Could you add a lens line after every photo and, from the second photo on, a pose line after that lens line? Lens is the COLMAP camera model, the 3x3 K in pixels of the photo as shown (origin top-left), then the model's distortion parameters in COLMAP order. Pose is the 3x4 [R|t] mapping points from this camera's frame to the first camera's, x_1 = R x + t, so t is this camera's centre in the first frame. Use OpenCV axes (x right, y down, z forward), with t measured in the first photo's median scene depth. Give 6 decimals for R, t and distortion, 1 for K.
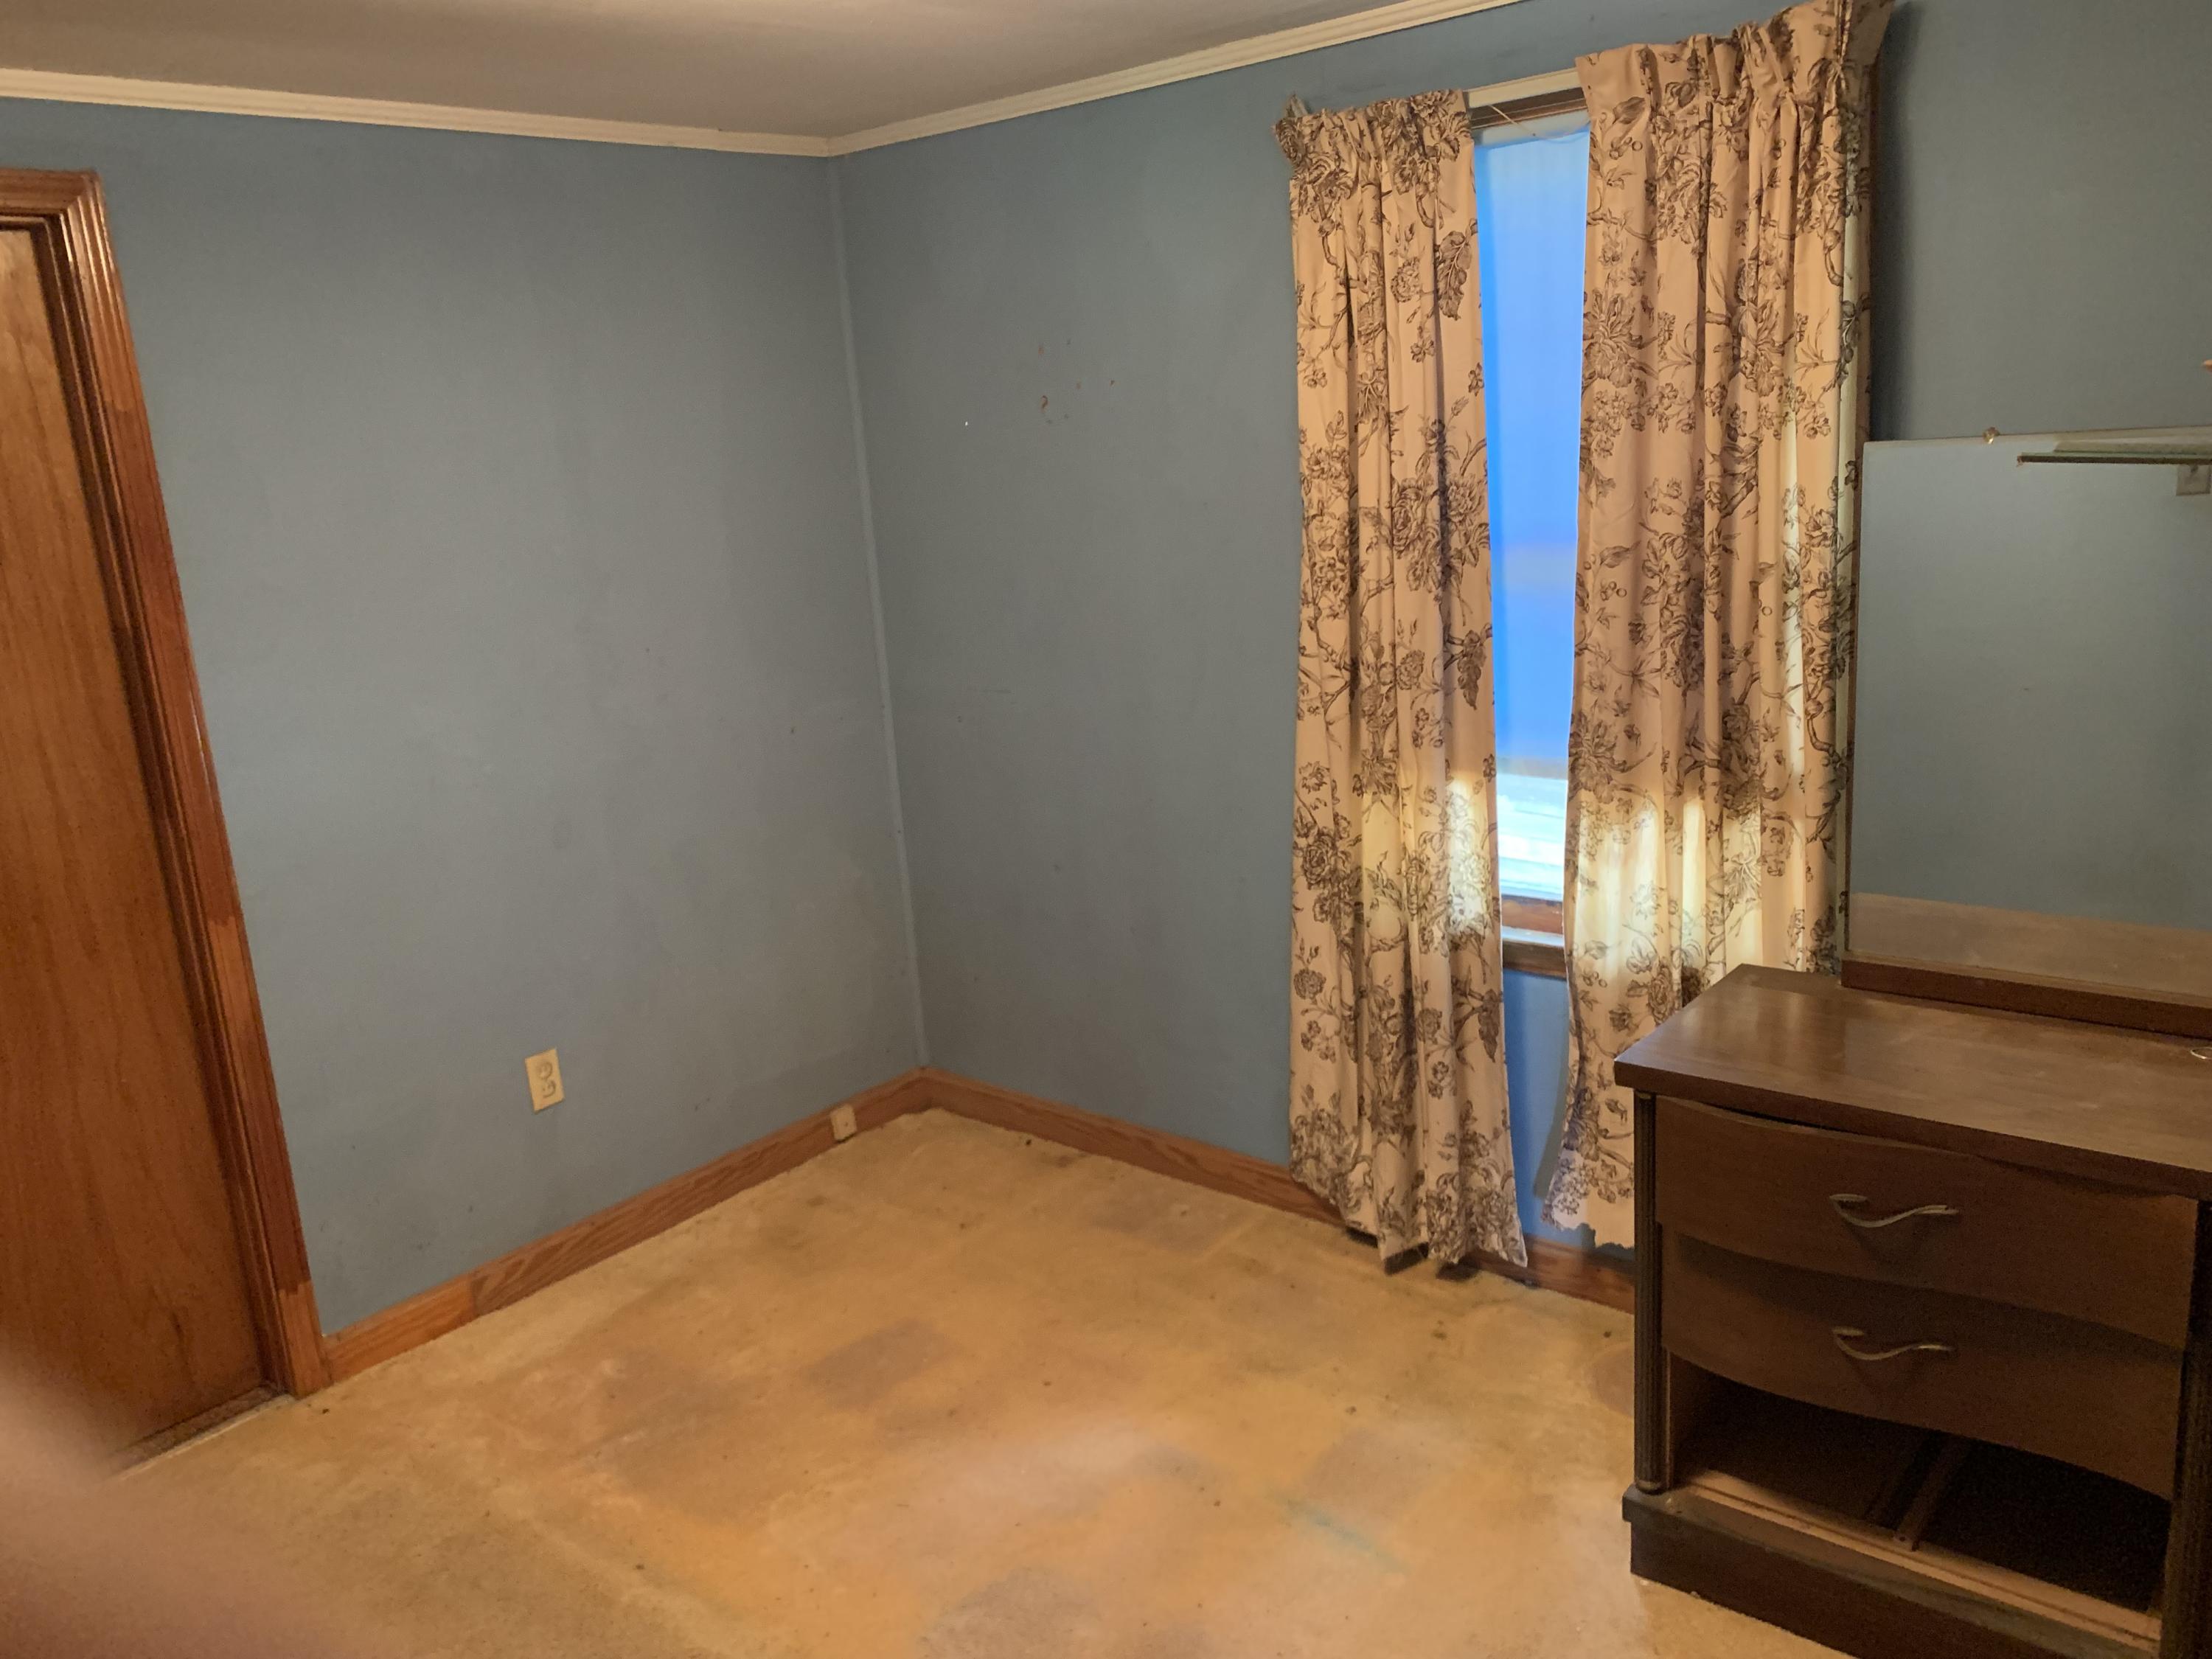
lens RADIAL K [[1710.0, 0, 1118.3], [0, 1710.0, 844.1], [0, 0, 1]] dist [0.004655, 0.000526]
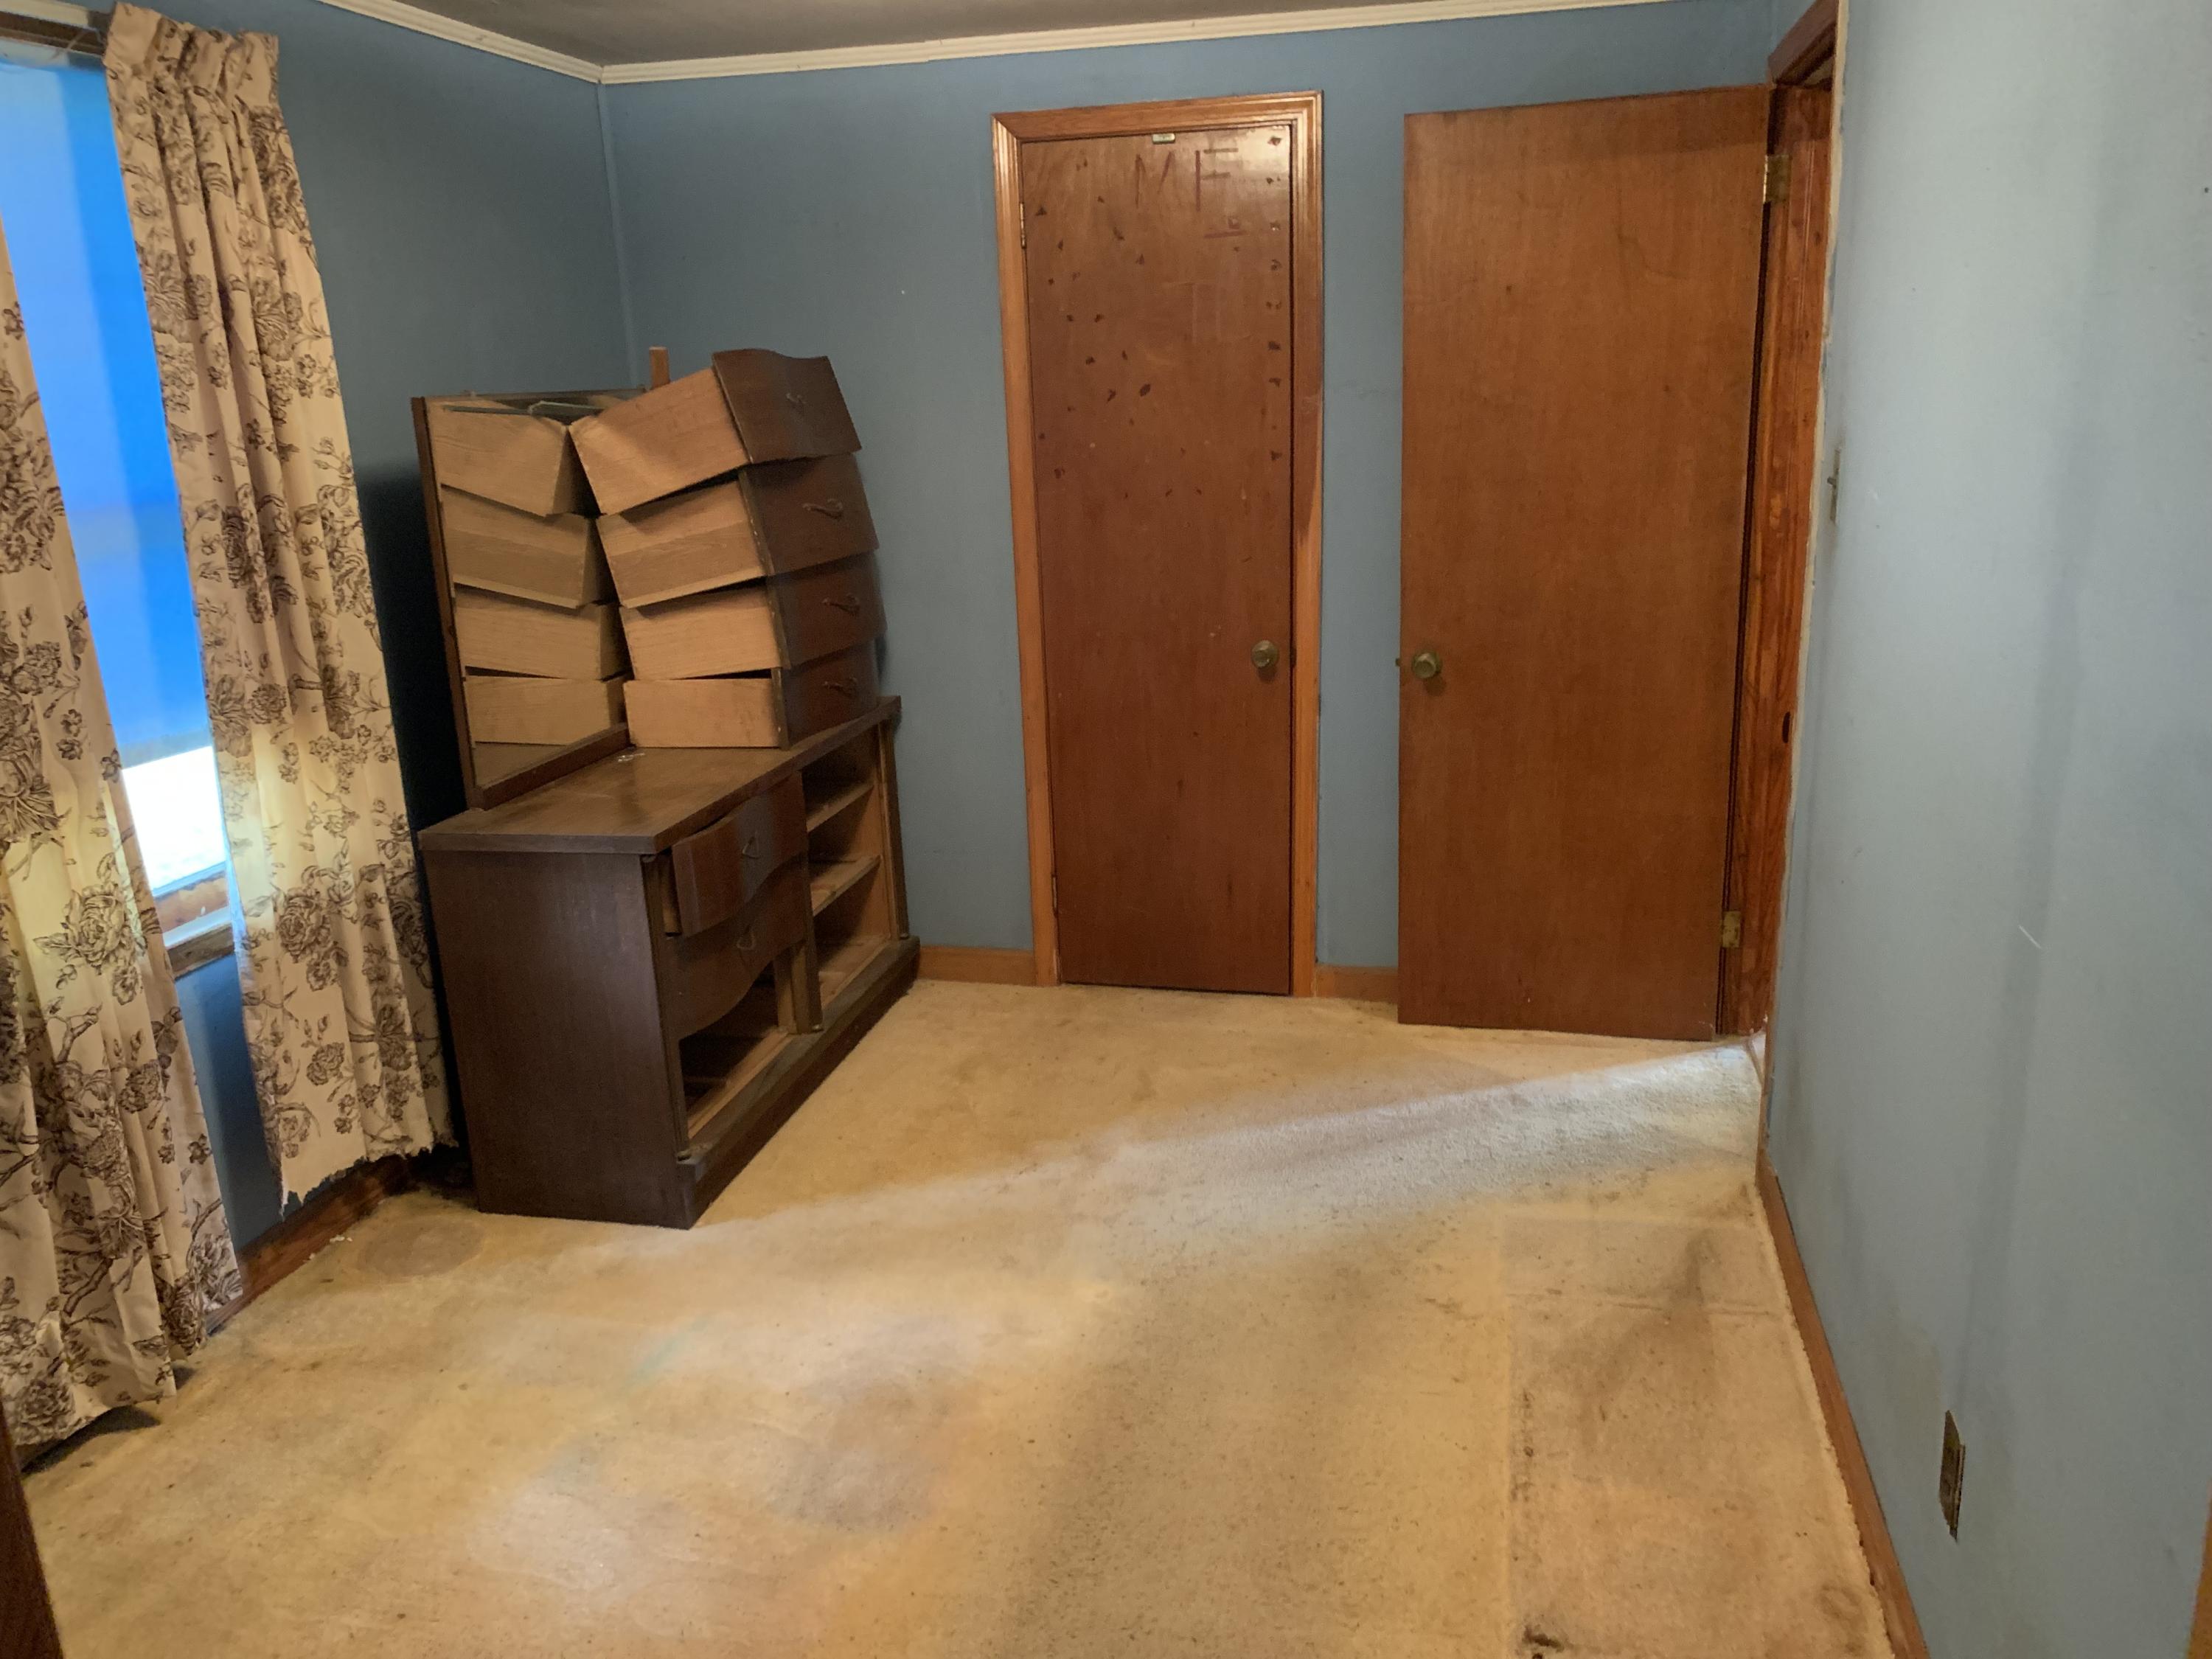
lens RADIAL K [[1710.0, 0, 1118.3], [0, 1710.0, 844.1], [0, 0, 1]] dist [0.004655, 0.000526]
pose [[-0.455241, -0.152513, 0.877209, -0.856442], [0.278442, 0.911418, 0.302963, -0.139656], [-0.845710, 0.382173, -0.372448, 0.965205]]
